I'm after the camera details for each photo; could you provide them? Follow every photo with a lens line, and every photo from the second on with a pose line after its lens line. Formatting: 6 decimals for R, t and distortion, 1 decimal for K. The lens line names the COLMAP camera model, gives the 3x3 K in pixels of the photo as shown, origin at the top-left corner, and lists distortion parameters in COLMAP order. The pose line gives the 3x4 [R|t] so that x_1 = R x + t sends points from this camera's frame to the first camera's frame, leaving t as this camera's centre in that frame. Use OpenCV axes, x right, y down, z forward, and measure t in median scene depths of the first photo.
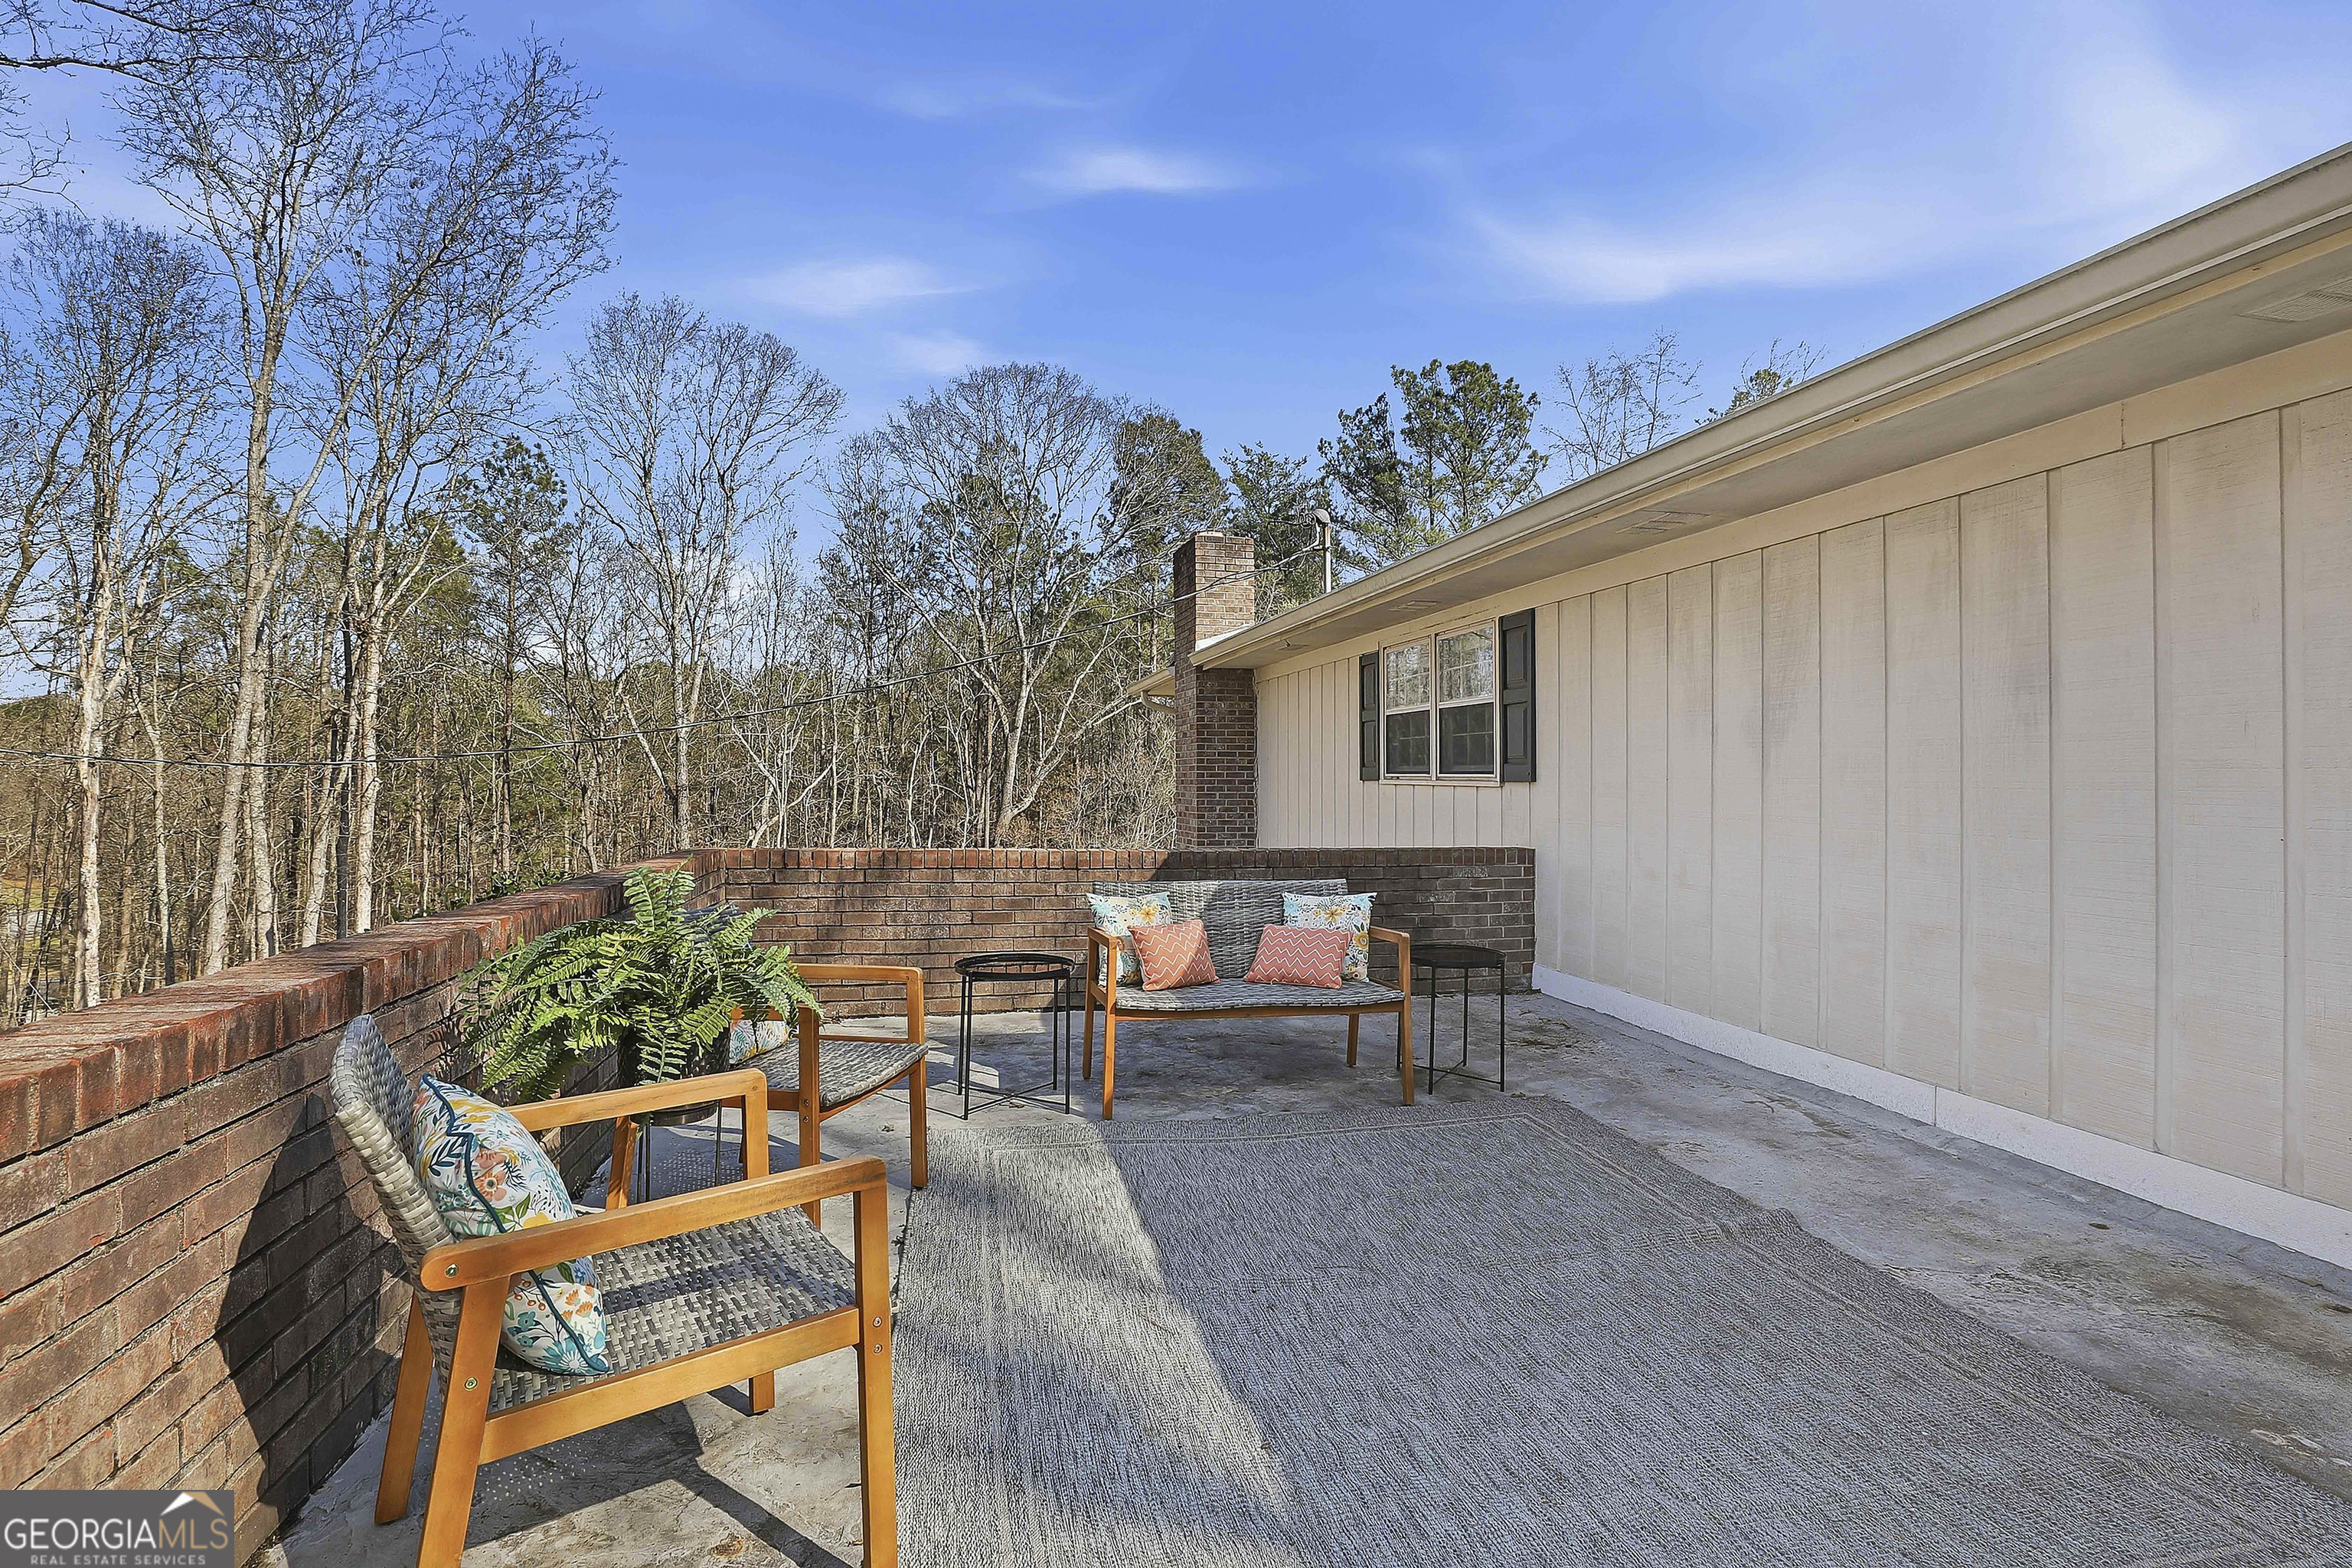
lens RADIAL K [[1072.9, 0, 1183.9], [0, 1072.9, 775.6], [0, 0, 1]] dist [-0.043177, 0.011665]
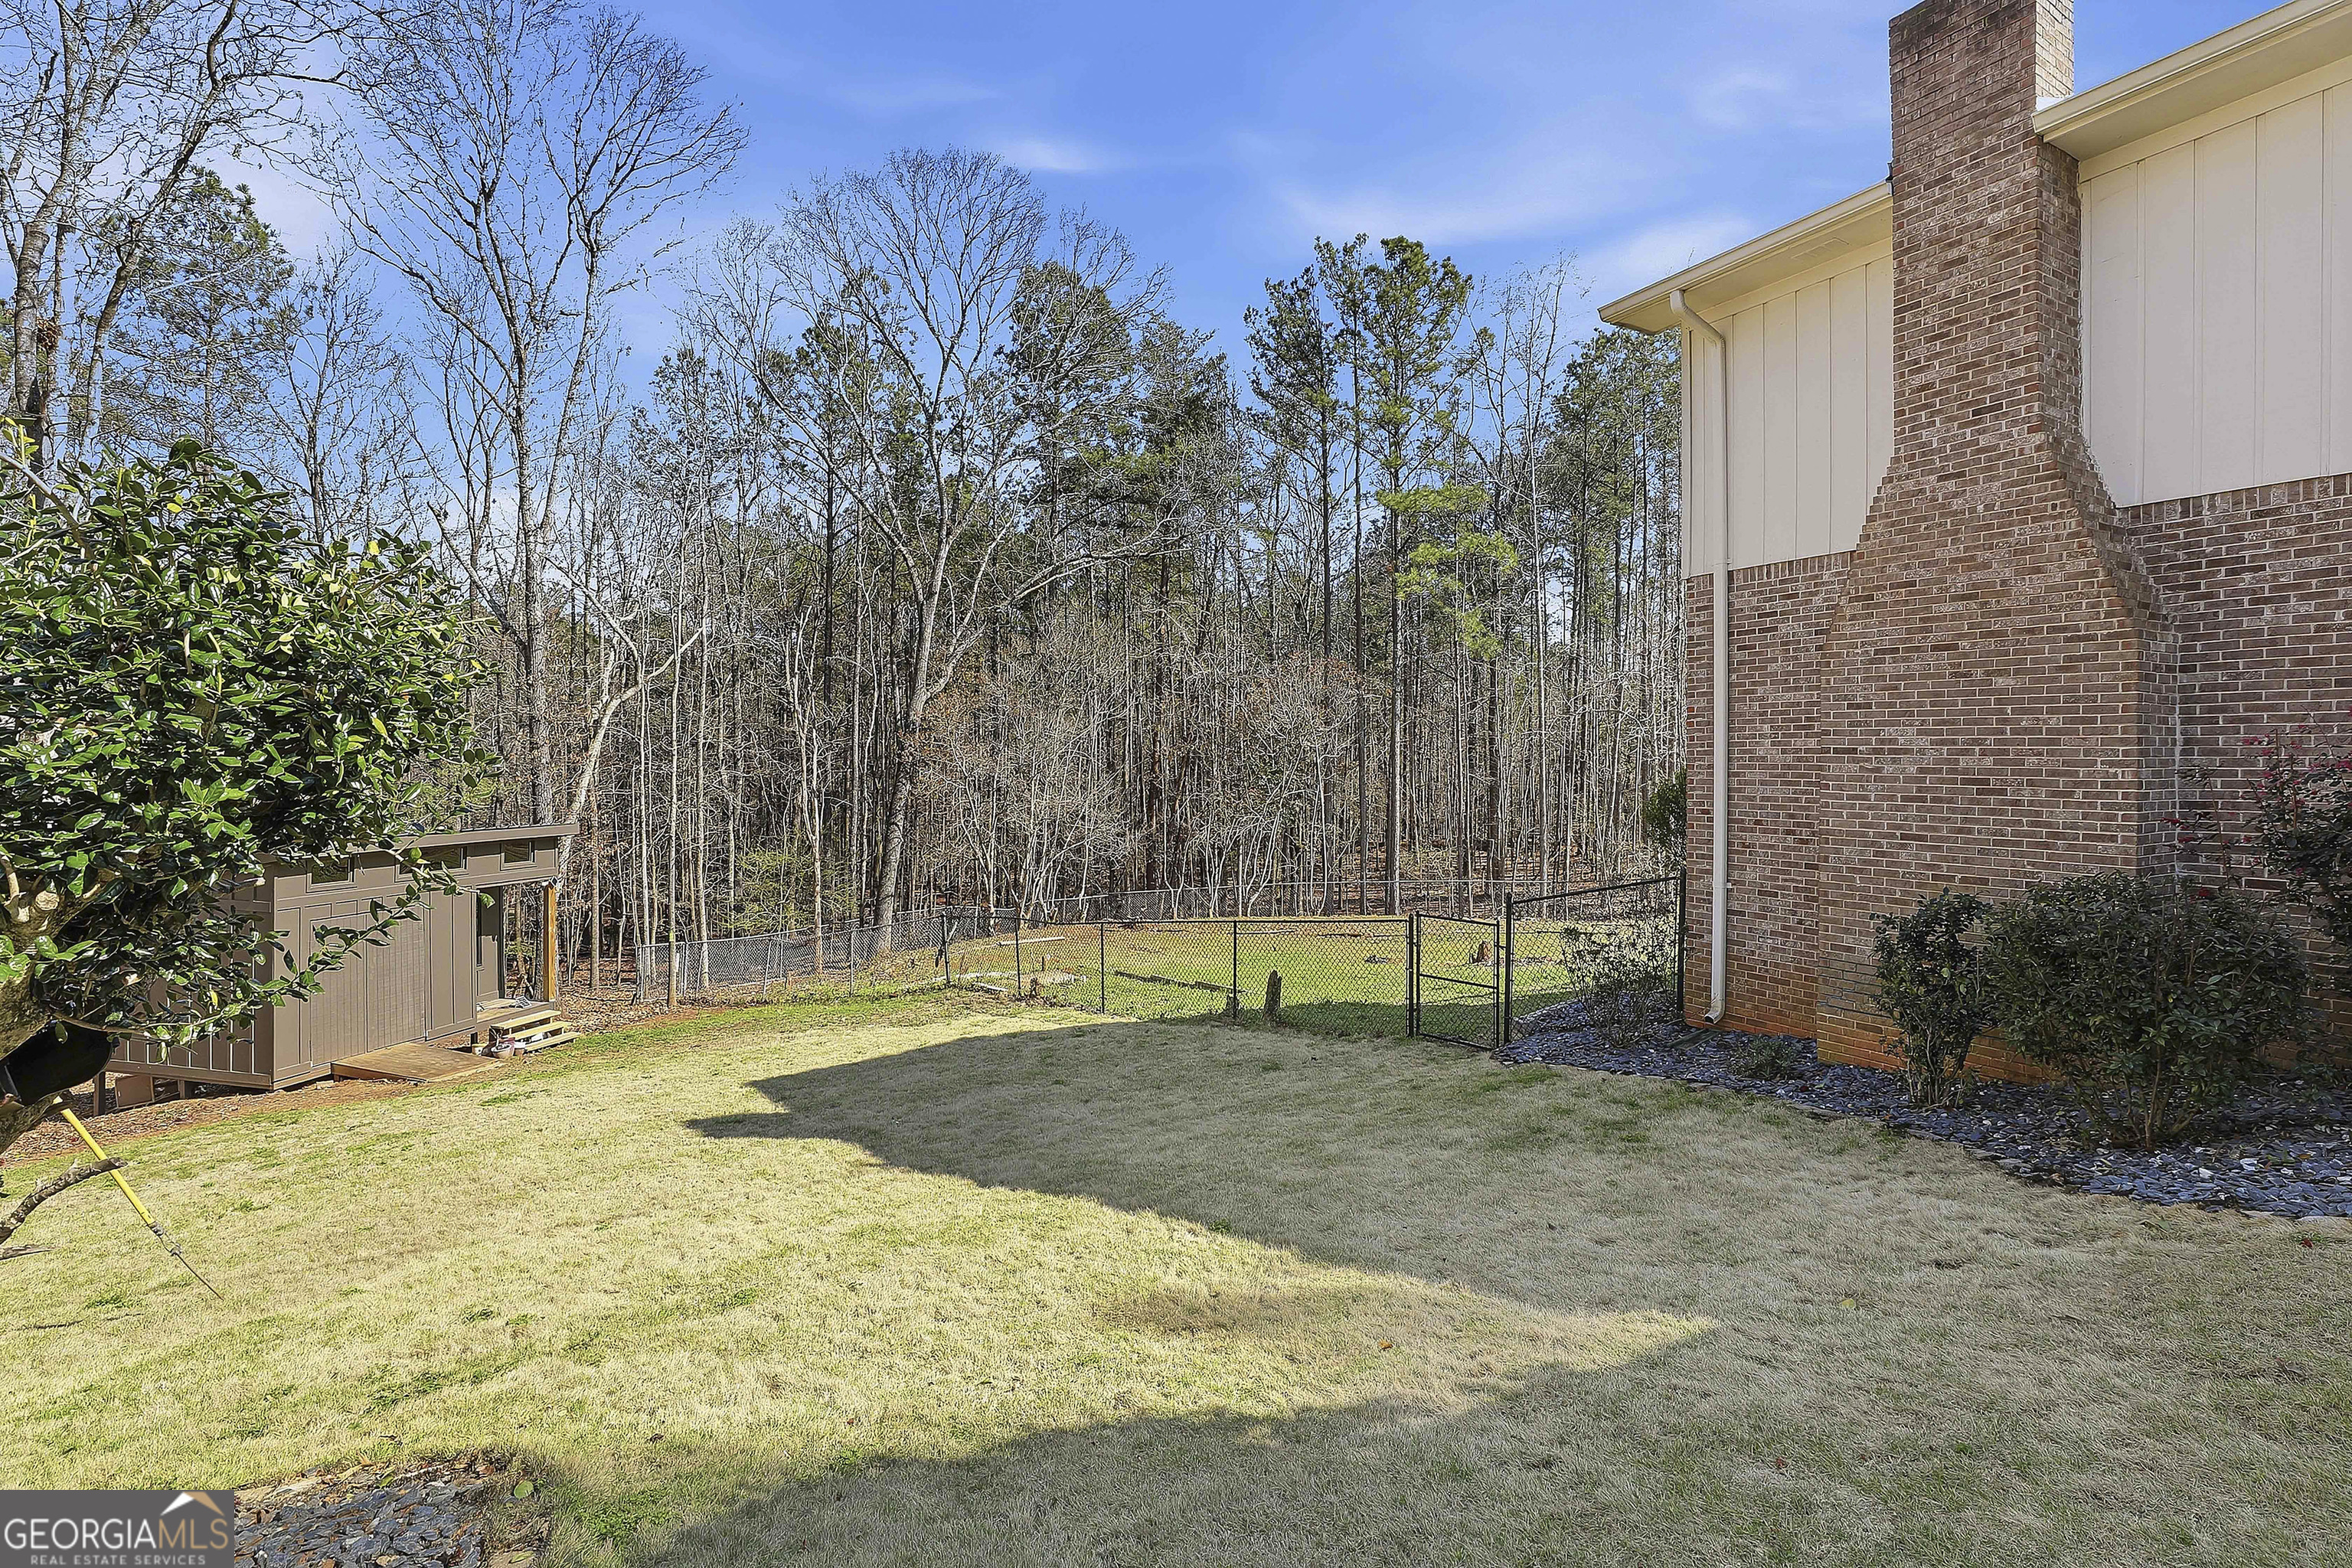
lens RADIAL K [[1072.9, 0, 1194.4], [0, 1072.9, 773.6], [0, 0, 1]] dist [-0.043177, 0.011665]
pose [[0.960478, -0.005665, 0.278297, -0.178840], [0.001322, 0.999874, 0.015792, 0.077329], [-0.278352, -0.014800, 0.960365, 0.121622]]
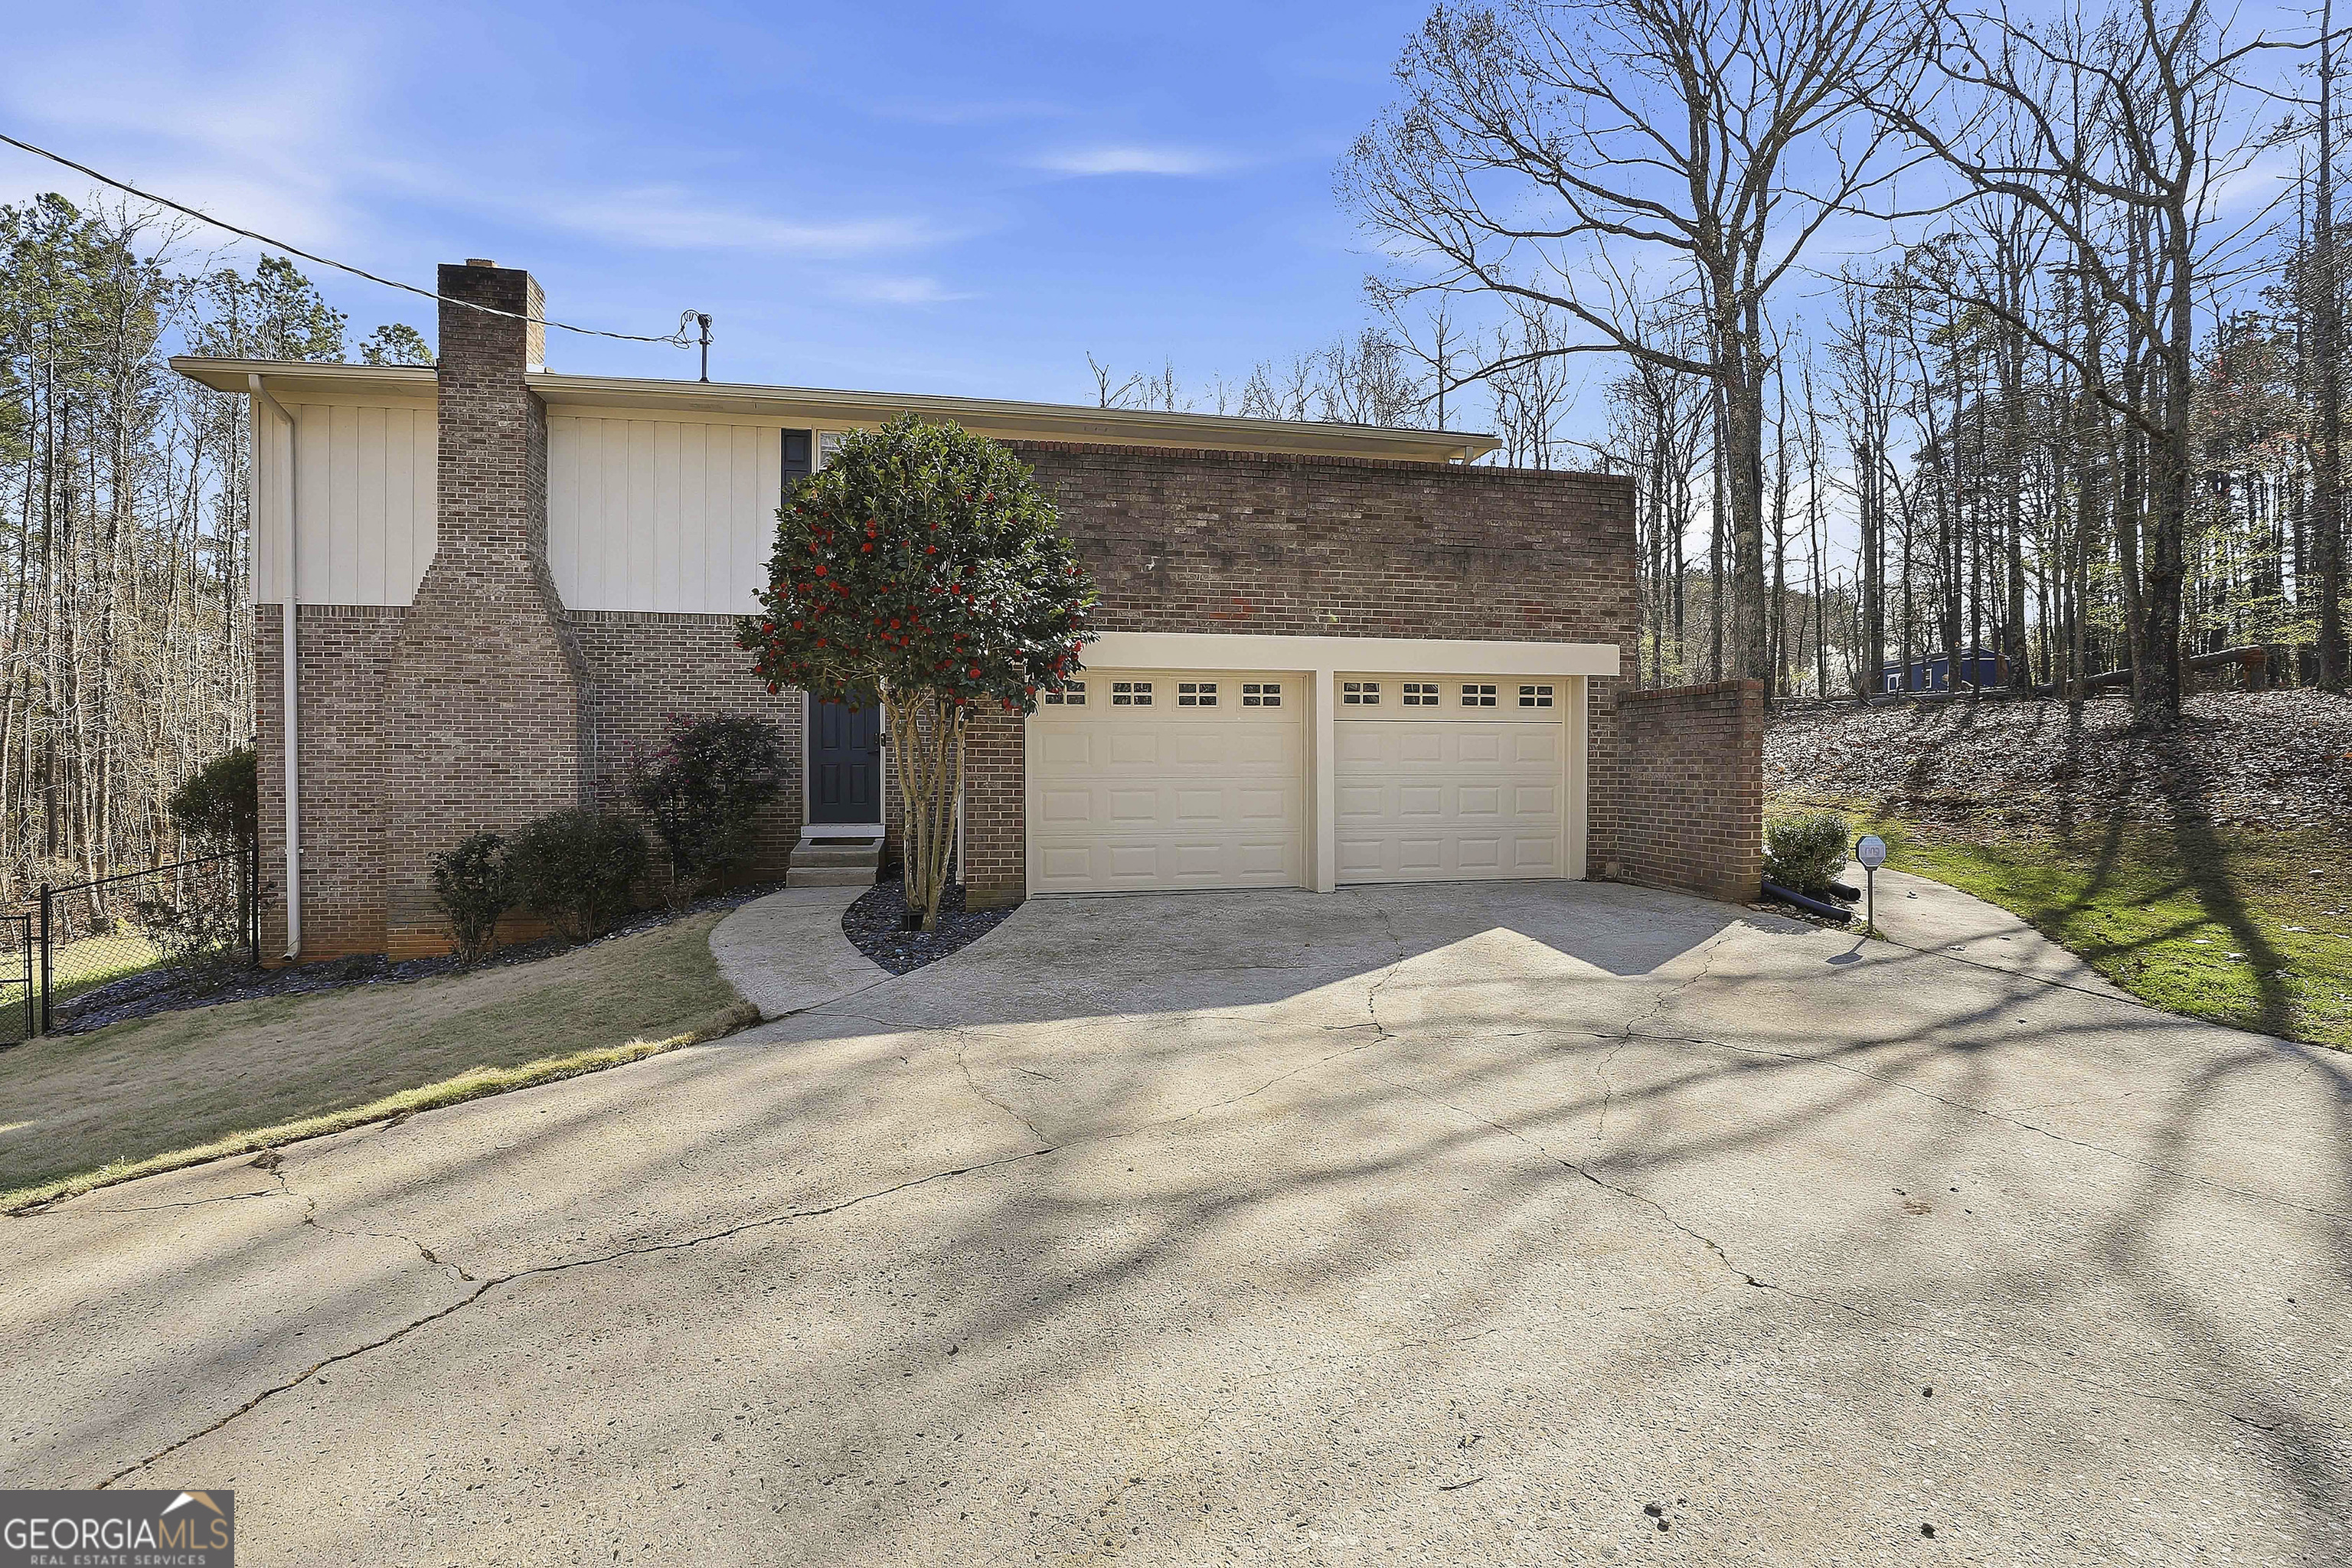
lens RADIAL K [[1072.9, 0, 1177.3], [0, 1072.9, 768.0], [0, 0, 1]] dist [-0.043177, 0.011665]
pose [[0.026424, -0.012698, 0.999570, -0.287372], [-0.001540, 0.999918, 0.012743, 0.078294], [-0.999650, -0.001876, 0.026403, 0.059321]]
